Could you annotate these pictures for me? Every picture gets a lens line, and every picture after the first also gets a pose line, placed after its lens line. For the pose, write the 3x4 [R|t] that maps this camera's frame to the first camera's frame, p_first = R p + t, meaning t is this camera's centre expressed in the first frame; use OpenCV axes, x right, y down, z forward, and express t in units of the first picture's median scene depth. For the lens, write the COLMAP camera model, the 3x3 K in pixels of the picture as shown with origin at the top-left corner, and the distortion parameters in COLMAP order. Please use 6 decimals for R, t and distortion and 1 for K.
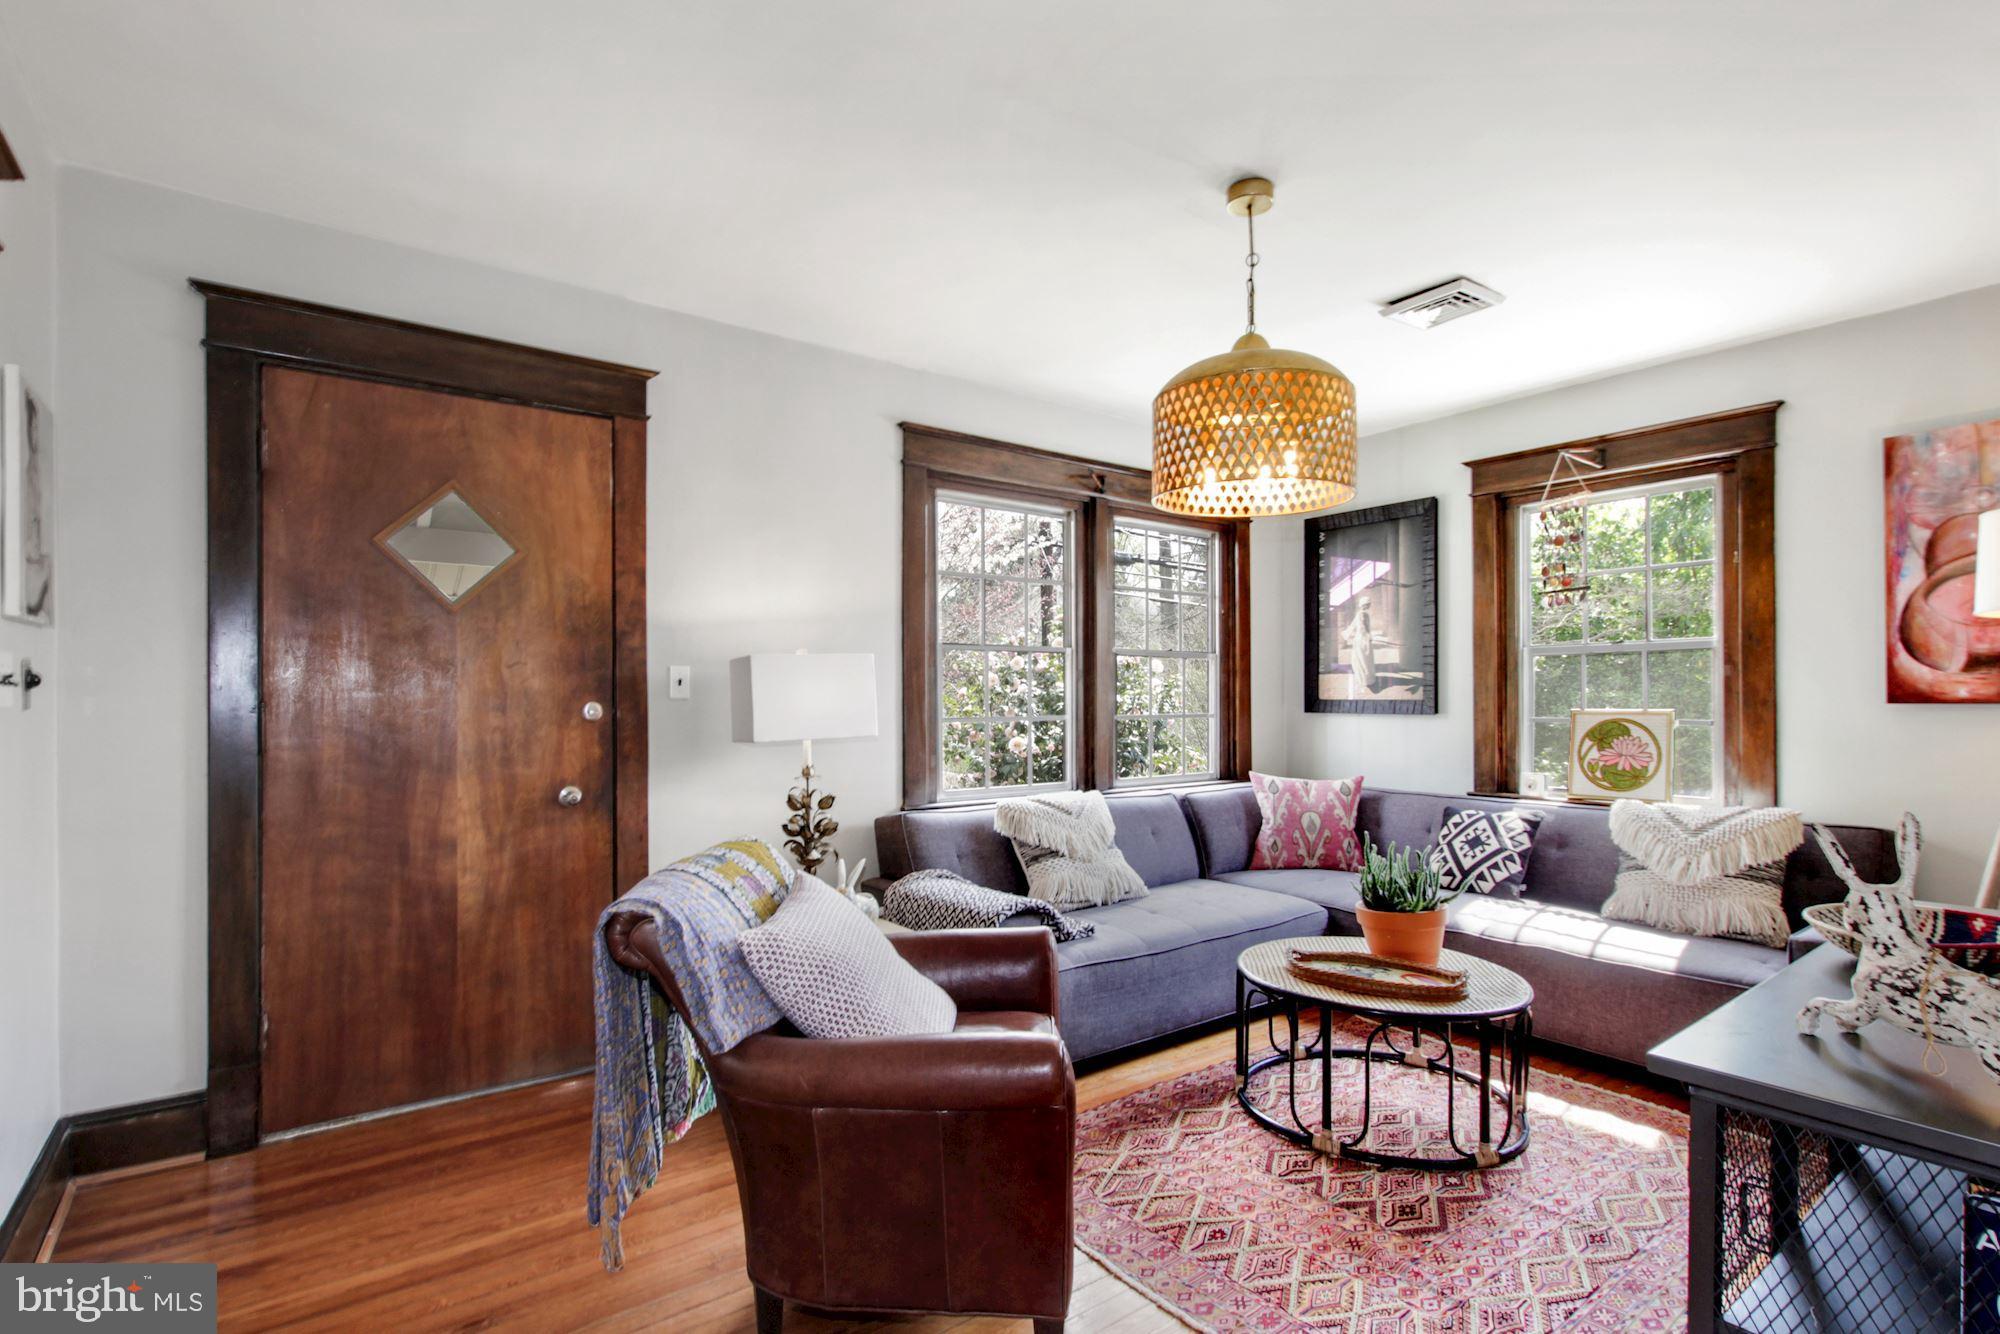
lens RADIAL K [[944.5, 0, 989.1], [0, 944.5, 687.6], [0, 0, 1]] dist [0.001431, -0.003742]
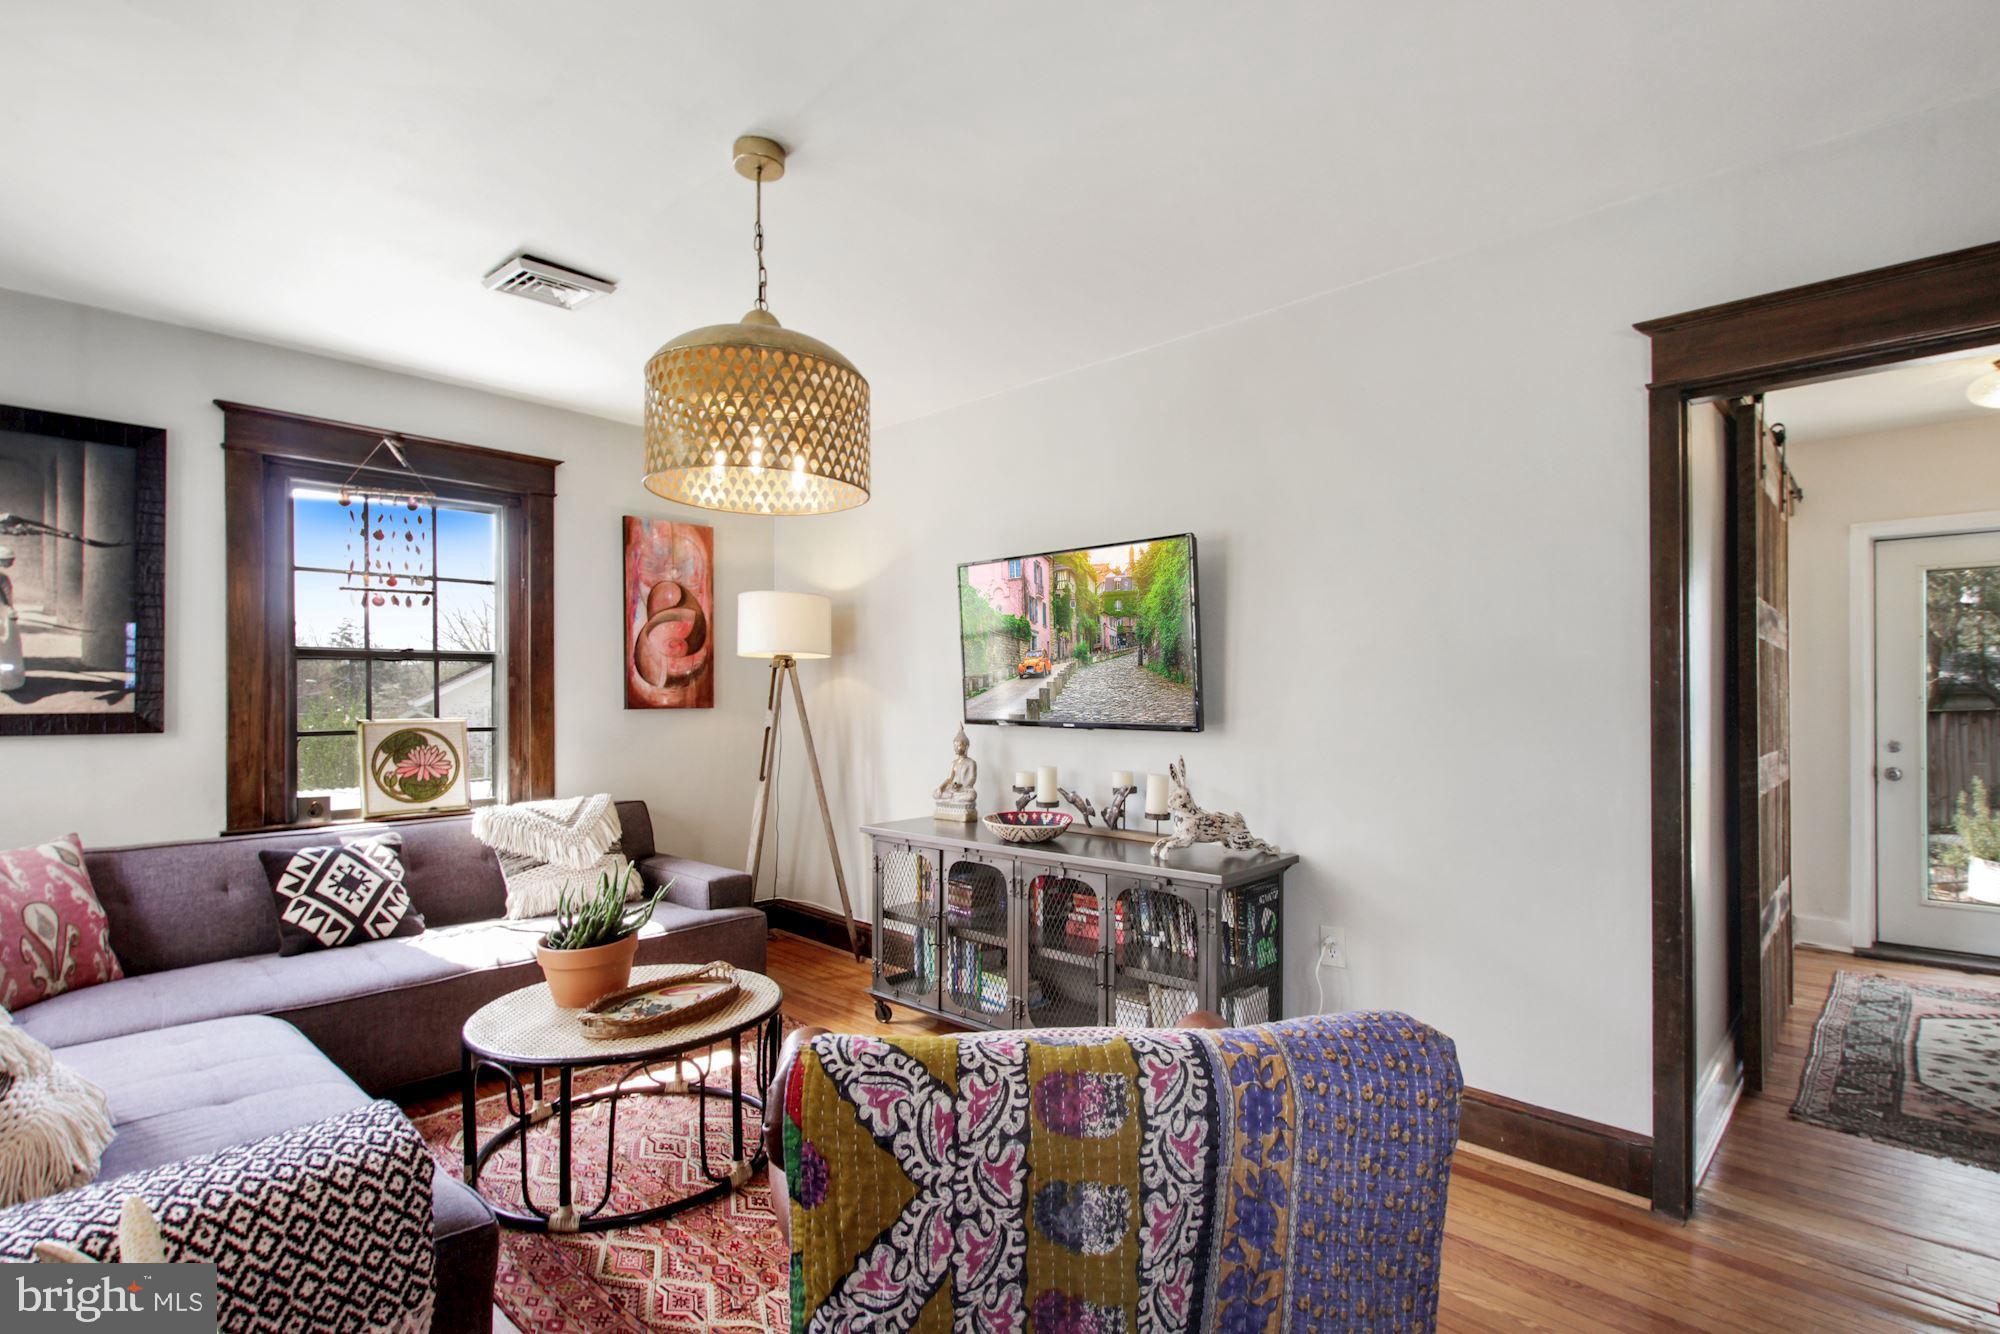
lens RADIAL K [[944.5, 0, 989.2], [0, 944.5, 691.3], [0, 0, 1]] dist [0.001431, -0.003742]
pose [[-0.174554, 0.006538, 0.984626, -0.404602], [-0.007133, 0.999943, -0.007904, -0.001865], [-0.984622, -0.008403, -0.174497, 0.595037]]
